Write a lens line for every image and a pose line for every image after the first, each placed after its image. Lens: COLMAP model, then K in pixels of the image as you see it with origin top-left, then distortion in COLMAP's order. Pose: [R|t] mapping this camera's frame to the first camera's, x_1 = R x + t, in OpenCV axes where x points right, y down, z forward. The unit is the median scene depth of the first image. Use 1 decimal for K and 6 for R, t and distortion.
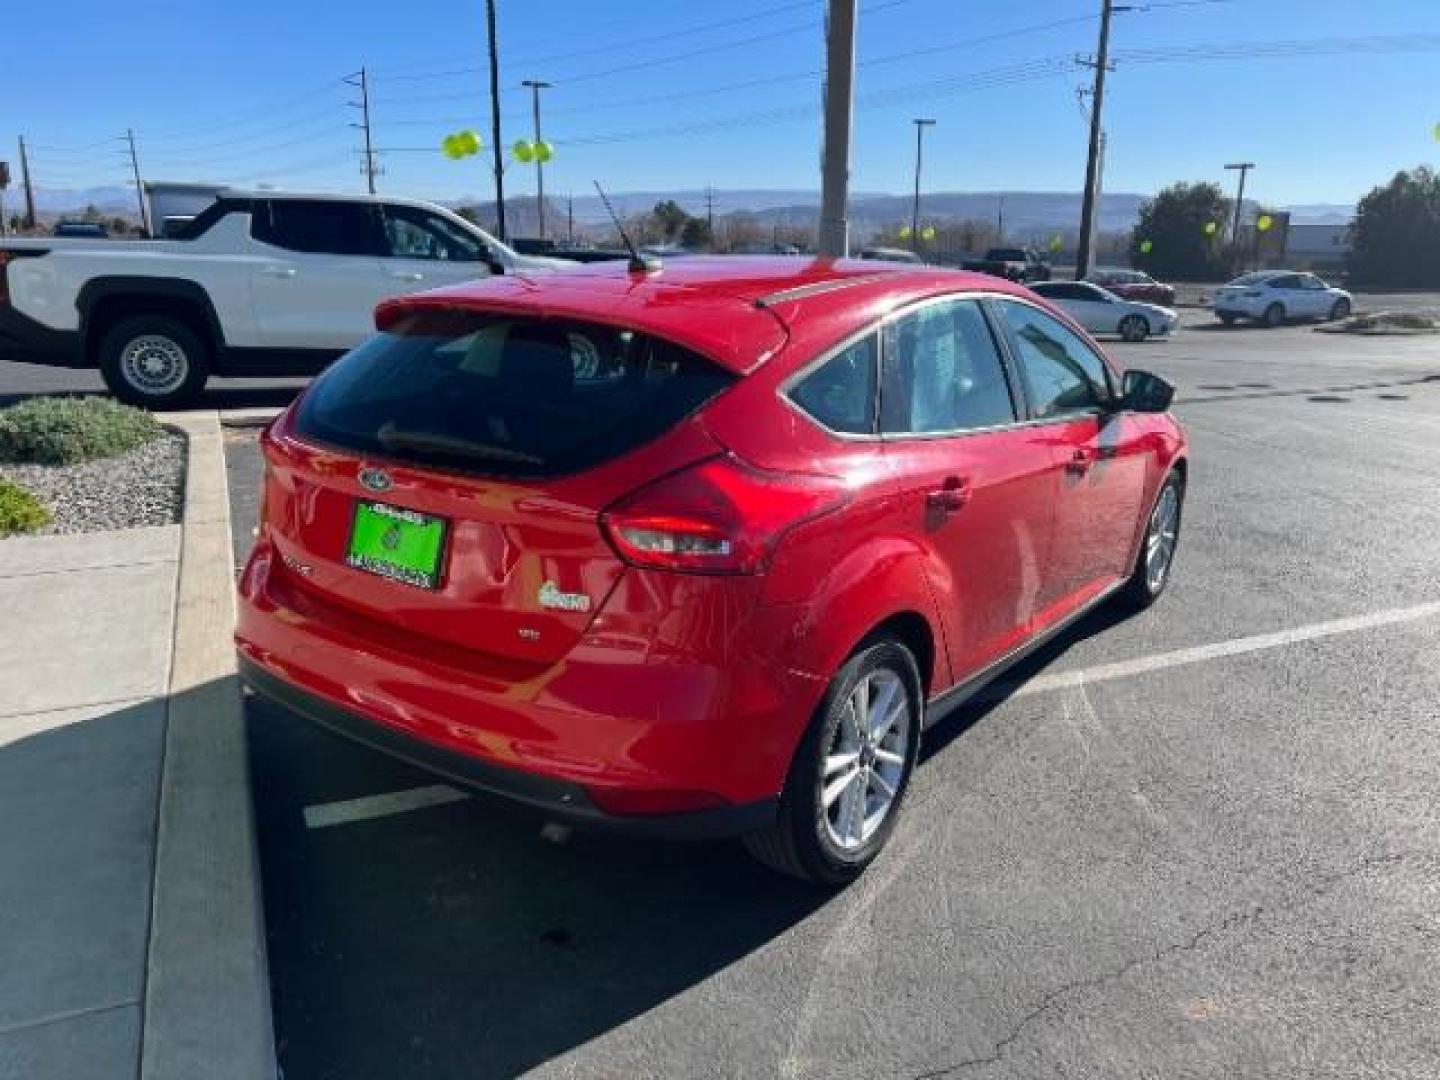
lens RADIAL K [[1111.3, 0, 723.5], [0, 1111.3, 544.3], [0, 0, 1]] dist [0.063691, -0.075267]
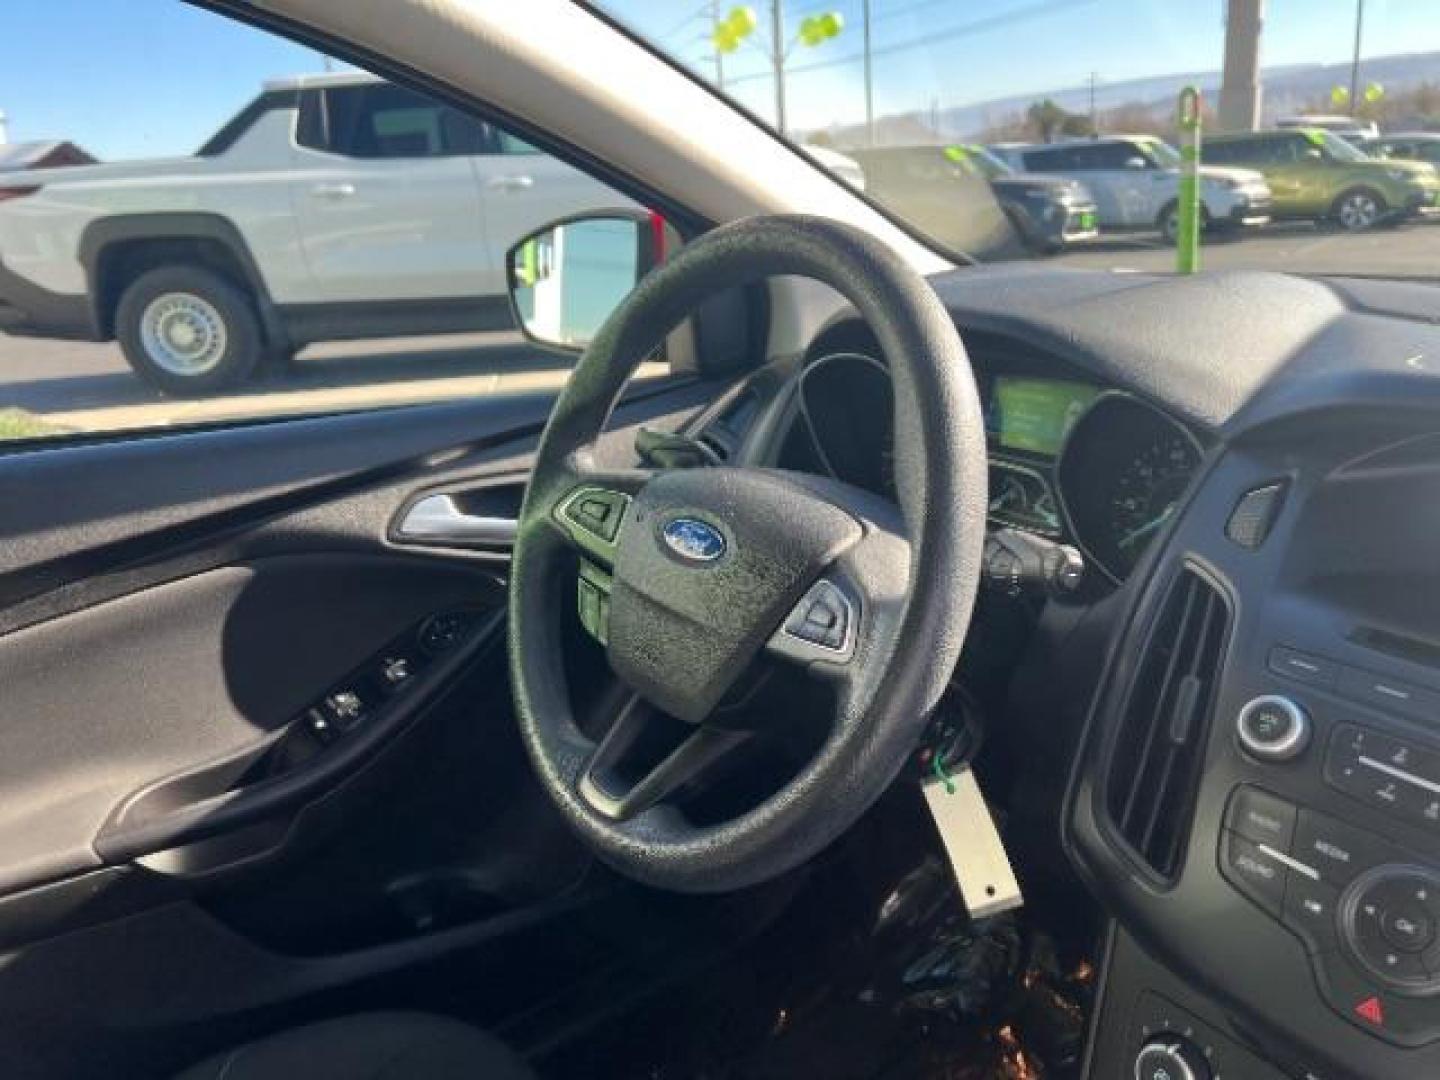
lens RADIAL K [[1111.3, 0, 723.5], [0, 1111.3, 544.3], [0, 0, 1]] dist [0.063691, -0.075267]
pose [[0.945500, 0.014449, -0.325301, 0.066171], [0.005674, 0.998132, 0.060826, -0.063911], [0.325572, -0.059357, 0.943652, 0.405896]]
